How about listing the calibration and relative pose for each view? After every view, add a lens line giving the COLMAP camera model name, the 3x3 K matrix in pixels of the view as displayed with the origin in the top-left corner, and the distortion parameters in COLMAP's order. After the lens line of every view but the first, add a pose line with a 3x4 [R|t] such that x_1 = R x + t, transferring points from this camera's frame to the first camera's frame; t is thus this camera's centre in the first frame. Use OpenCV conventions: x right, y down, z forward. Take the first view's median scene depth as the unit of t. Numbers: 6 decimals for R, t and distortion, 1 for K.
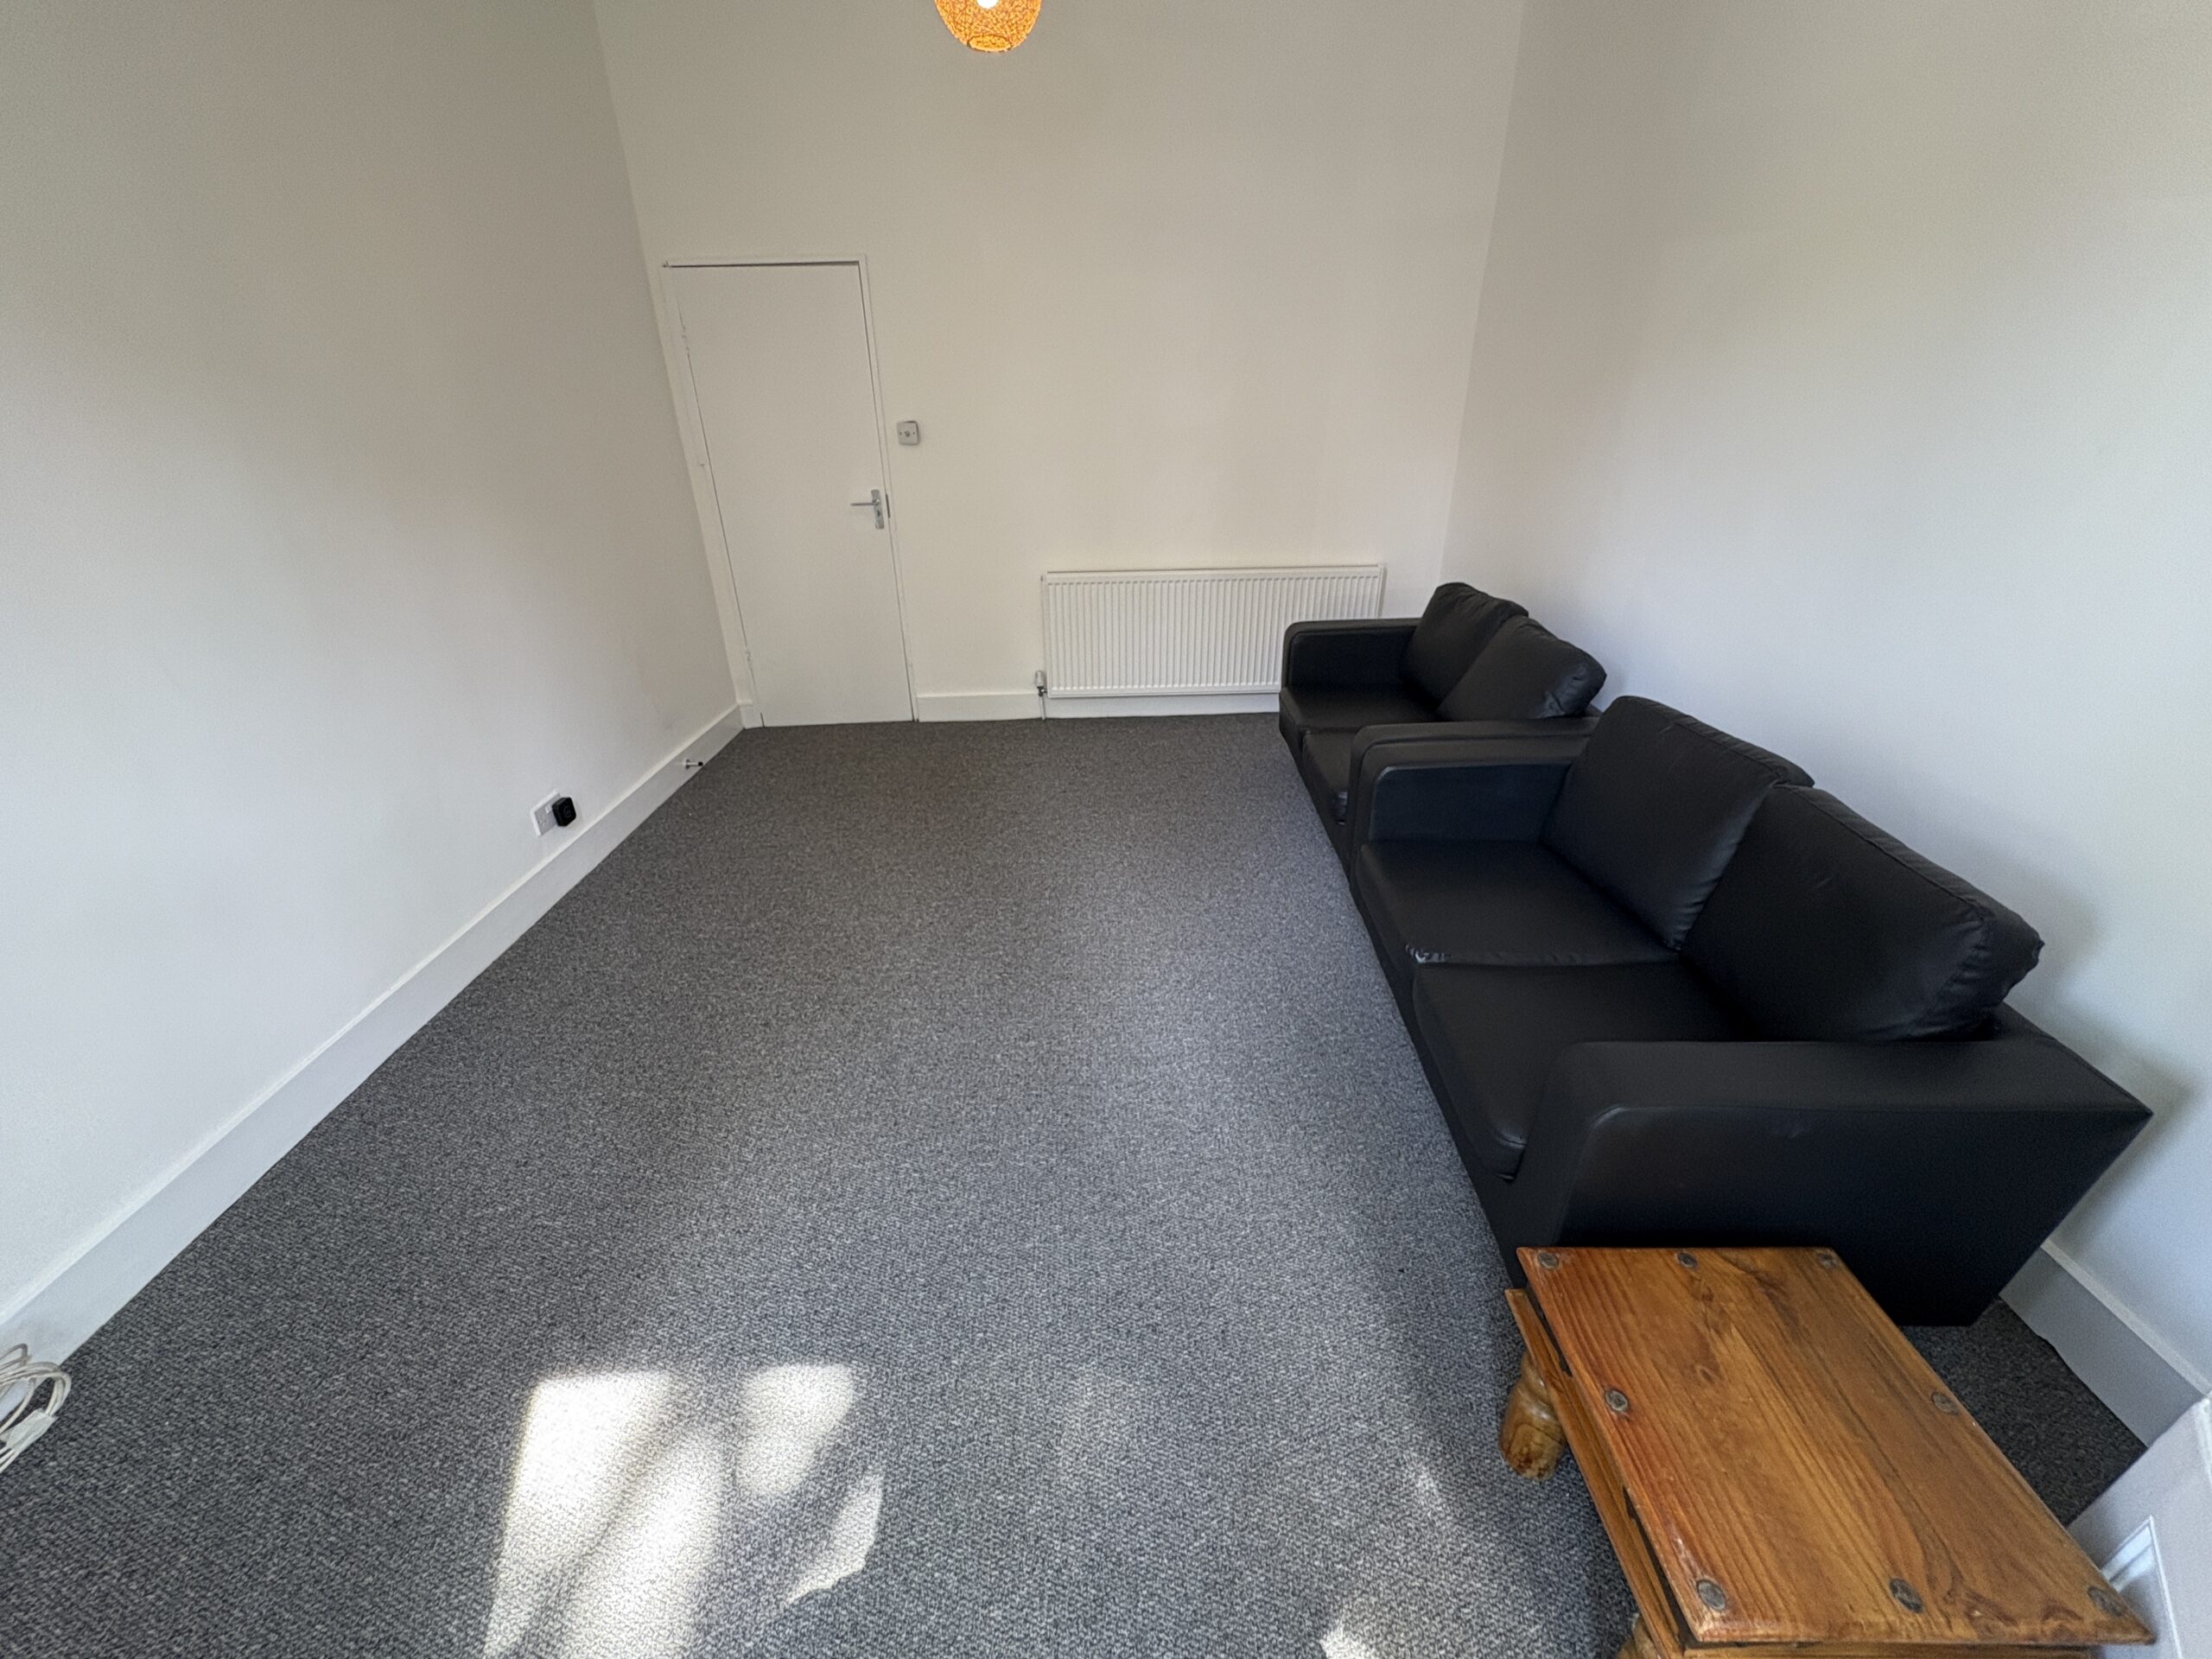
lens RADIAL K [[879.0, 0, 1106.0], [0, 879.0, 829.5], [0, 0, 1]] dist [-0.000887, 0.000138]
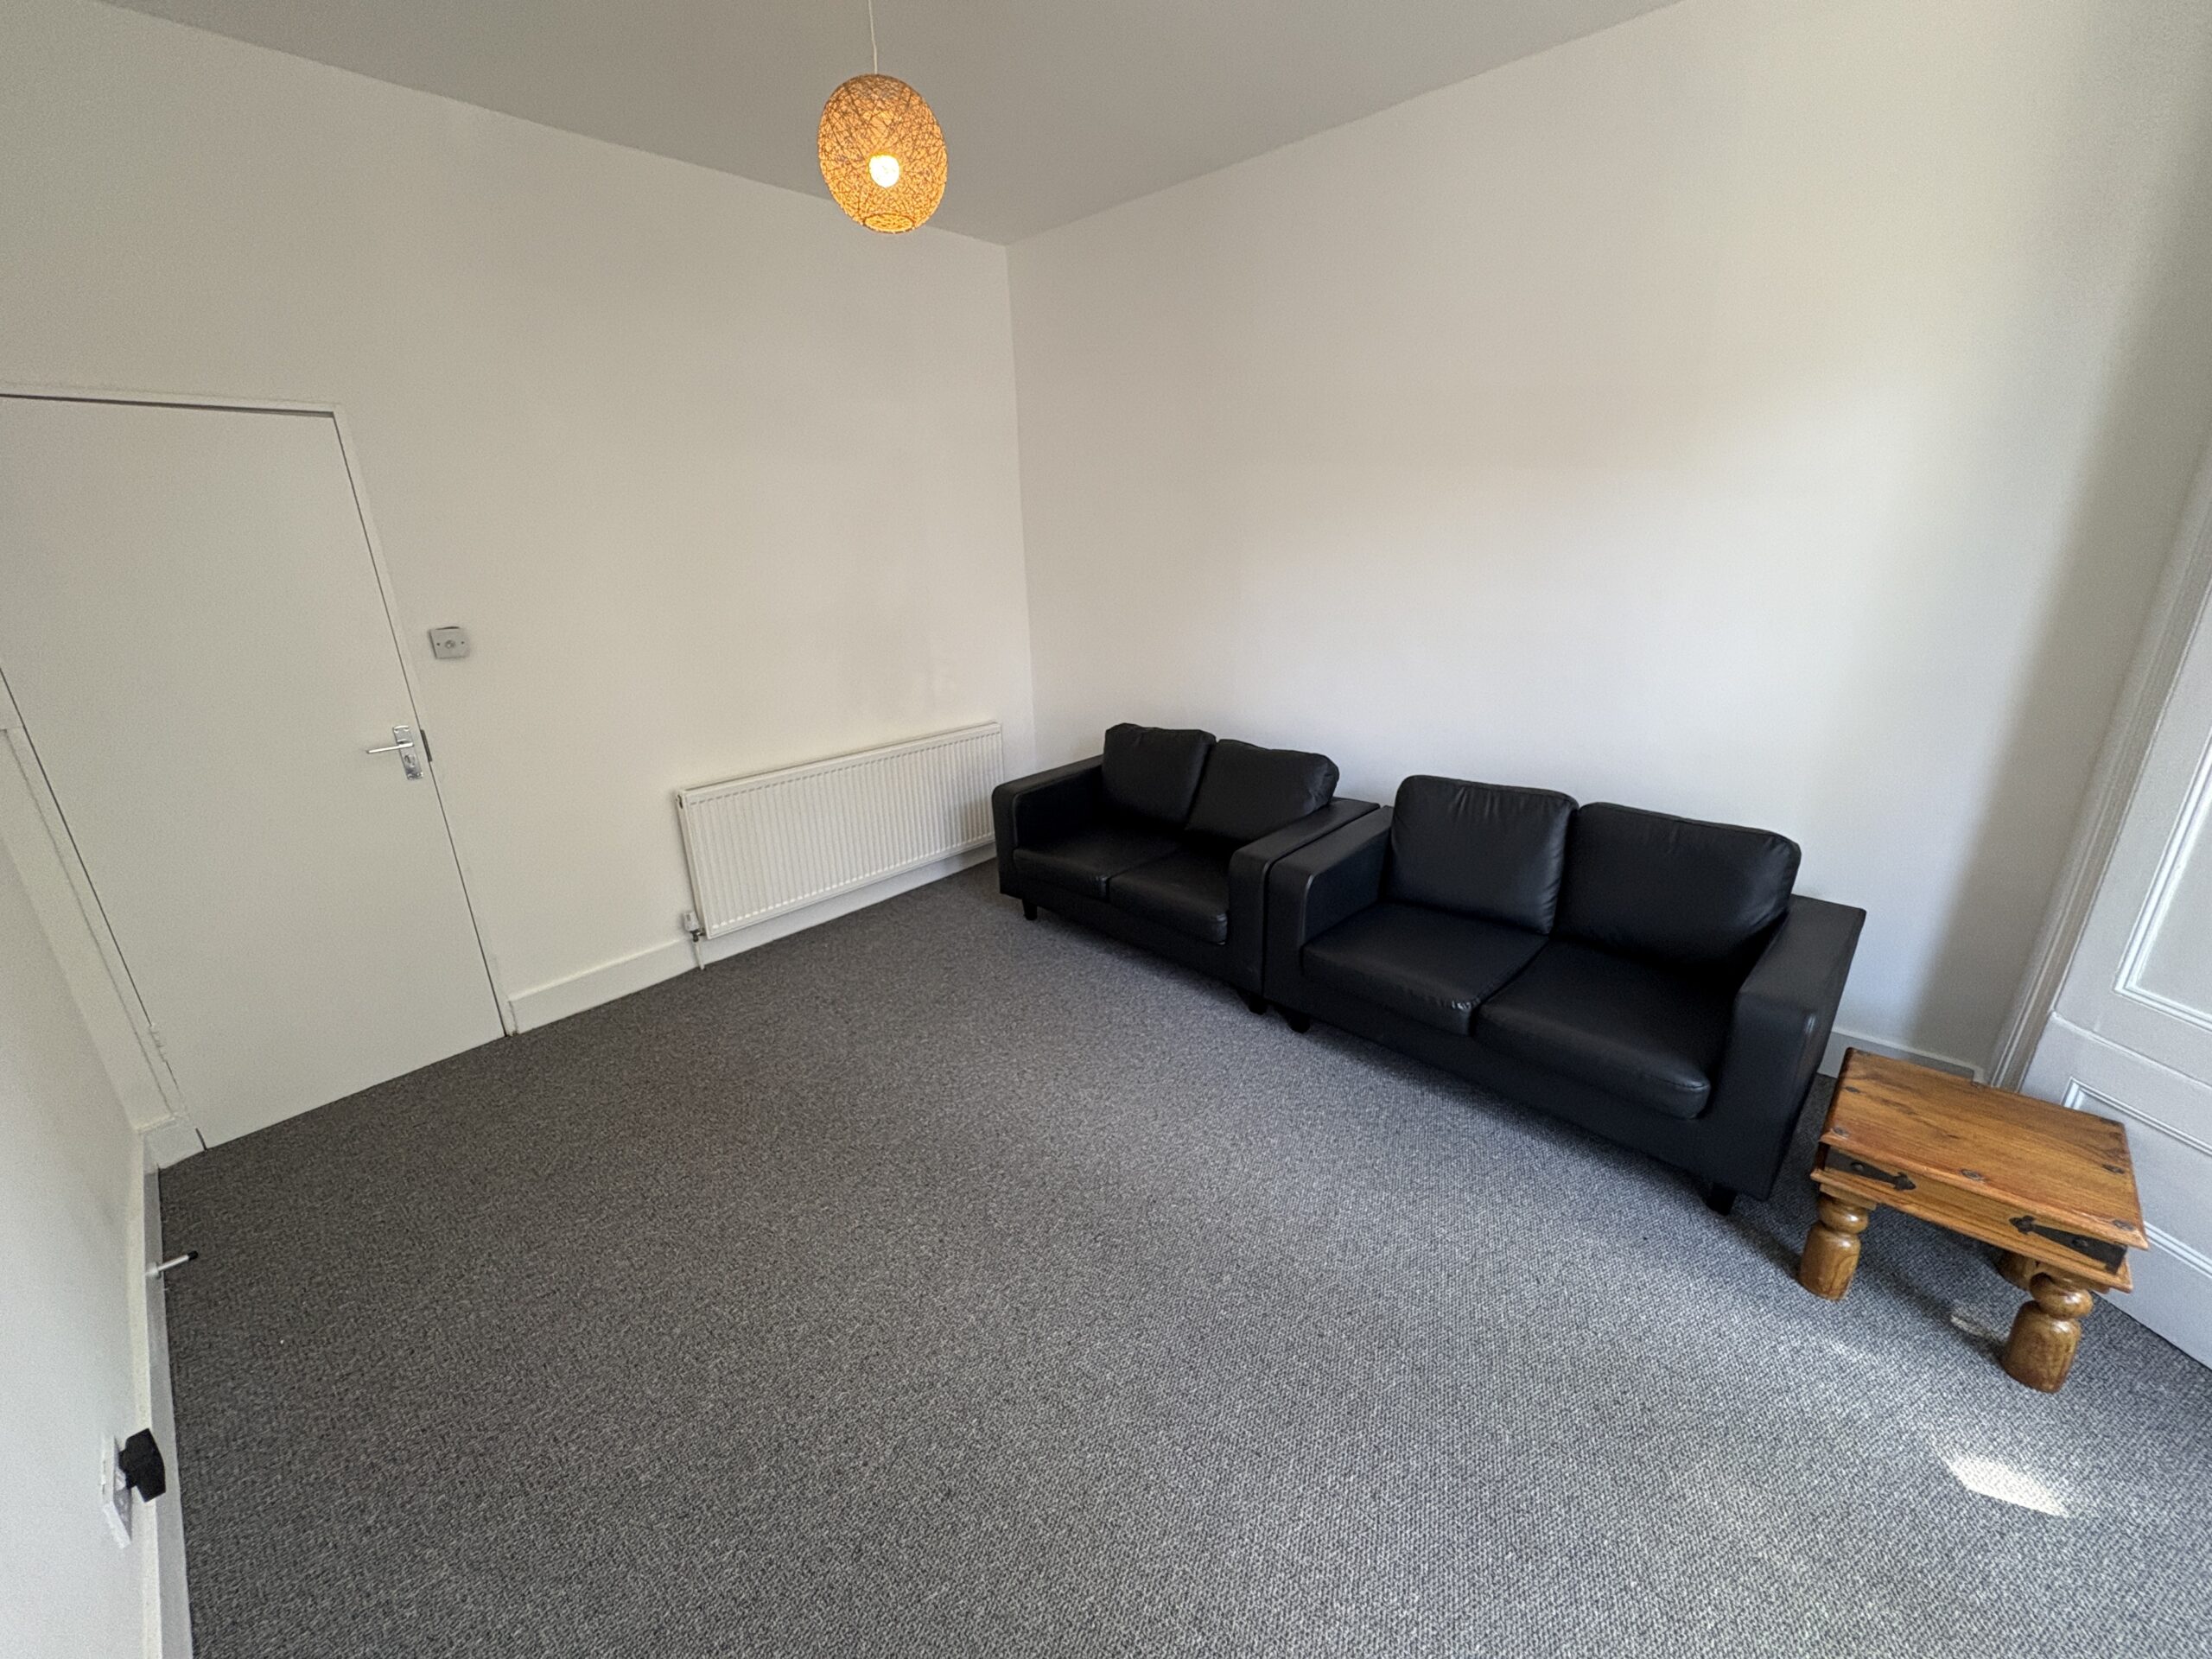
lens RADIAL K [[879.0, 0, 1106.0], [0, 879.0, 829.5], [0, 0, 1]] dist [-0.000887, 0.000138]
pose [[0.686218, -0.231277, 0.689649, -0.368550], [0.341172, 0.939685, -0.024348, -0.109340], [-0.642422, 0.251997, 0.723735, 0.182578]]
